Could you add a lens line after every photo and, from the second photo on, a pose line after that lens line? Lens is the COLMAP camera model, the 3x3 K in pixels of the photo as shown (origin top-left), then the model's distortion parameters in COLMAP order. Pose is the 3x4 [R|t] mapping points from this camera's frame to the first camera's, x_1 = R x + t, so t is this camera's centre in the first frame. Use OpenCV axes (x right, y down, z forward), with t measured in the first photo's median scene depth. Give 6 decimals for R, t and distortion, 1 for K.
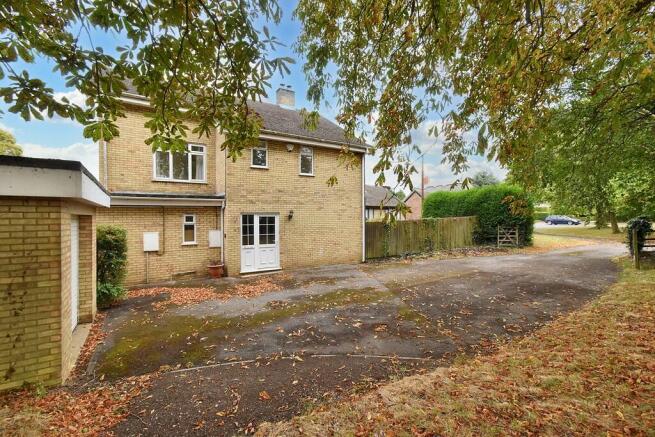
lens RADIAL K [[293.5, 0, 325.9], [0, 293.5, 220.0], [0, 0, 1]] dist [0.021090, 0.000243]
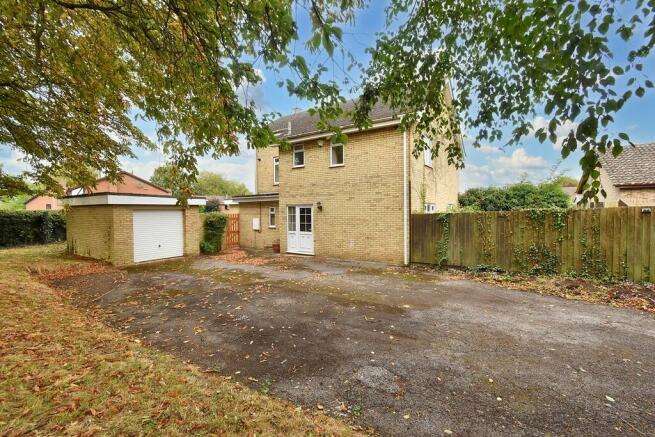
lens RADIAL K [[293.5, 0, 325.3], [0, 293.5, 216.0], [0, 0, 1]] dist [0.021090, 0.000243]
pose [[0.416619, 0.019513, -0.908872, 0.892593], [-0.002036, 0.999787, 0.020531, -0.002914], [0.909079, -0.006704, 0.416570, 0.590647]]
